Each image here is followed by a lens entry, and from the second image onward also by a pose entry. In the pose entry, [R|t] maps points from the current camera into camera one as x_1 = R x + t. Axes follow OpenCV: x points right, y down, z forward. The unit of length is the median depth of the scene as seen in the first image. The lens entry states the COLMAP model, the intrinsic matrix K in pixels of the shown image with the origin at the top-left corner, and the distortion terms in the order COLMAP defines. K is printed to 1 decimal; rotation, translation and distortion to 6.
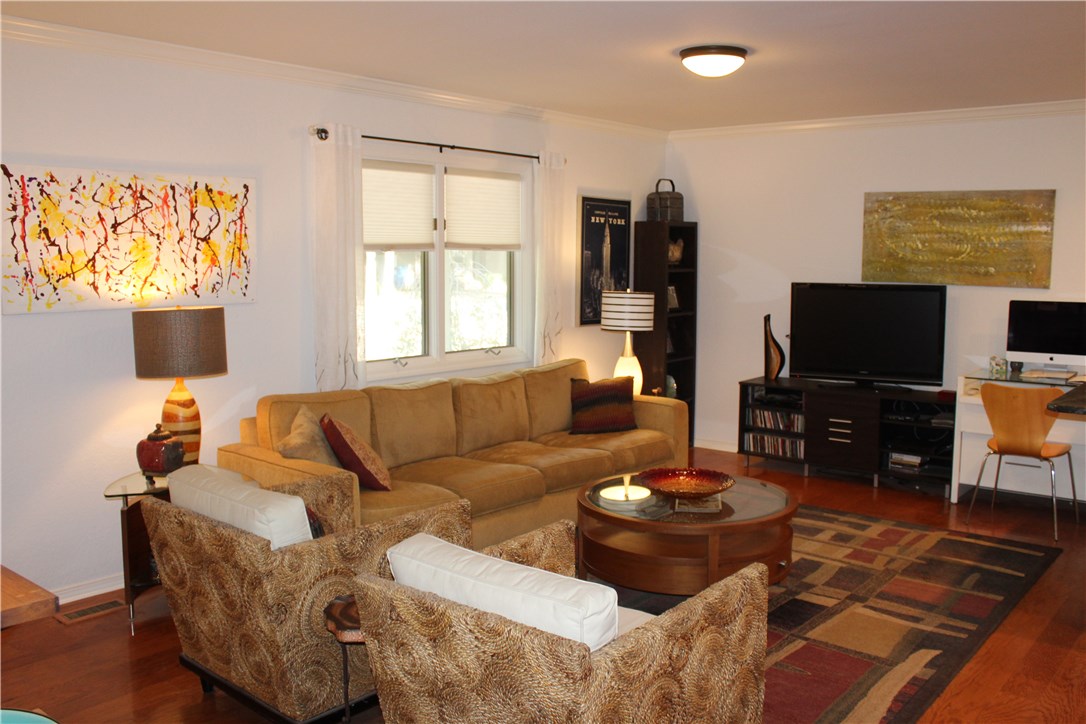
lens RADIAL K [[959.9, 0, 545.4], [0, 959.9, 363.4], [0, 0, 1]] dist [-0.157778, 0.145453]
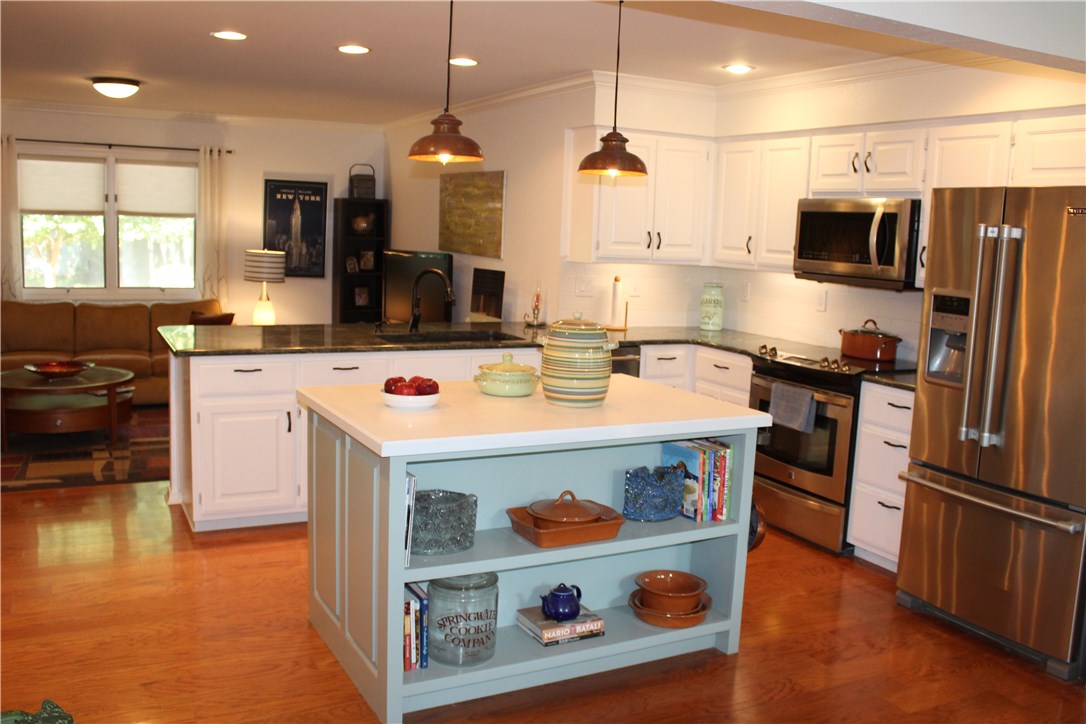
lens RADIAL K [[959.9, 0, 540.8], [0, 959.9, 358.7], [0, 0, 1]] dist [-0.157778, 0.145453]
pose [[0.914552, 0.088507, -0.394667, 1.360506], [-0.083031, 0.996066, 0.030971, 0.000117], [0.395855, 0.004445, 0.918302, -0.058690]]
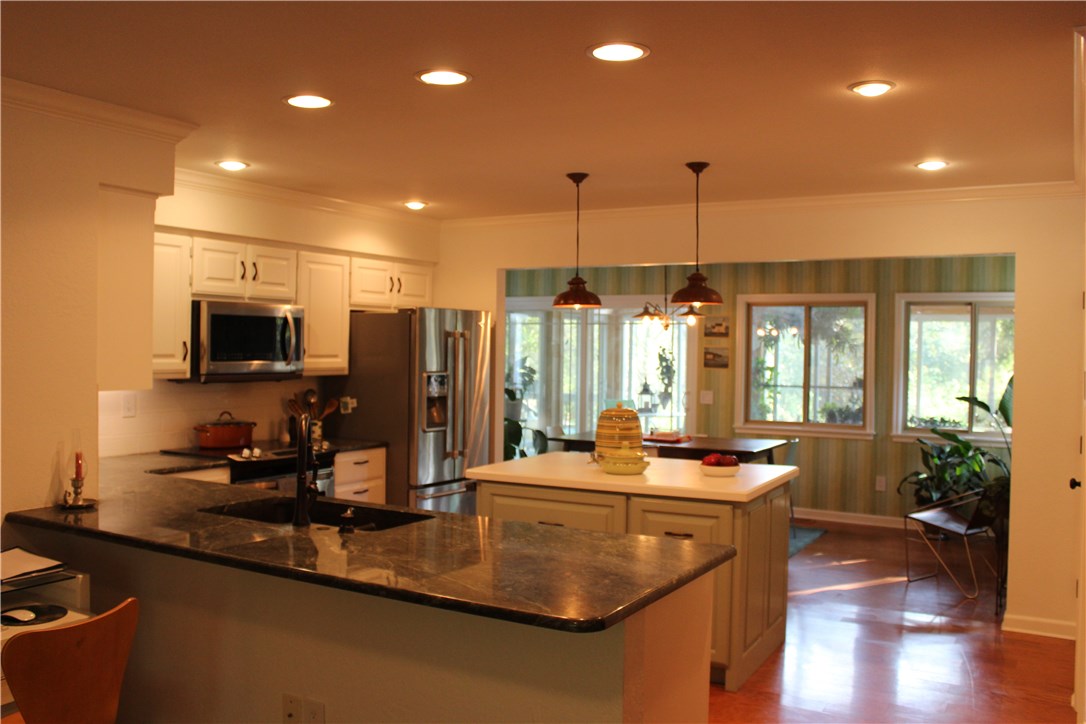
lens RADIAL K [[959.9, 0, 541.6], [0, 959.9, 361.4], [0, 0, 1]] dist [-0.157778, 0.145453]
pose [[-0.161583, -0.024059, 0.986566, -0.015675], [0.094399, 0.994742, 0.039719, -0.119861], [-0.982334, 0.099549, -0.158462, 0.918763]]
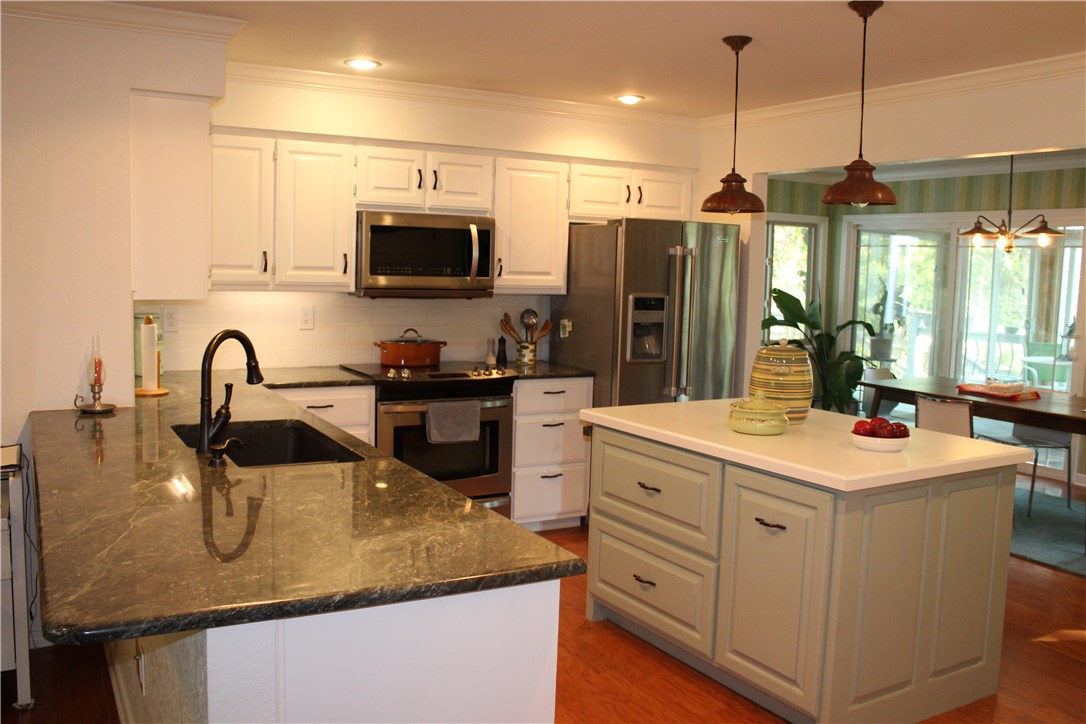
lens RADIAL K [[959.9, 0, 542.9], [0, 959.9, 356.8], [0, 0, 1]] dist [-0.157778, 0.145453]
pose [[0.365899, -0.086419, 0.926634, 0.218528], [0.076796, 0.995087, 0.062479, -0.071310], [-0.927481, 0.048300, 0.370738, 0.539779]]
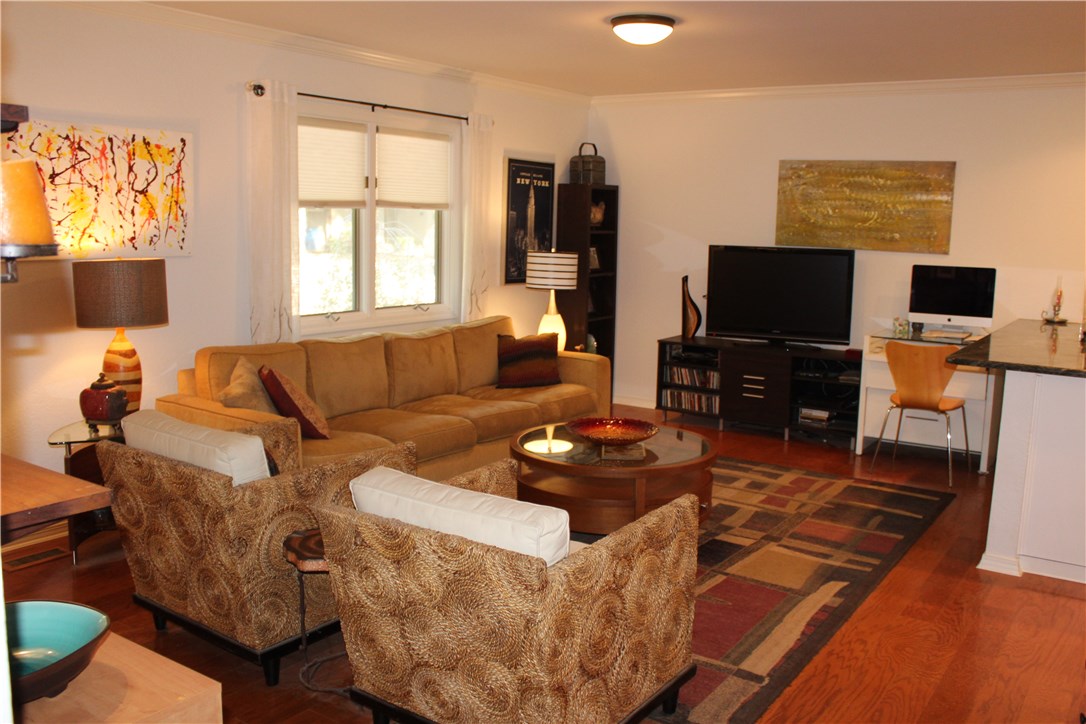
lens RADIAL K [[959.9, 0, 546.5], [0, 959.9, 363.4], [0, 0, 1]] dist [-0.157778, 0.145453]
pose [[0.995429, 0.003871, 0.095425, -0.025829], [-0.007320, 0.999331, 0.035827, 0.012451], [-0.095223, -0.036362, 0.994792, -0.042311]]
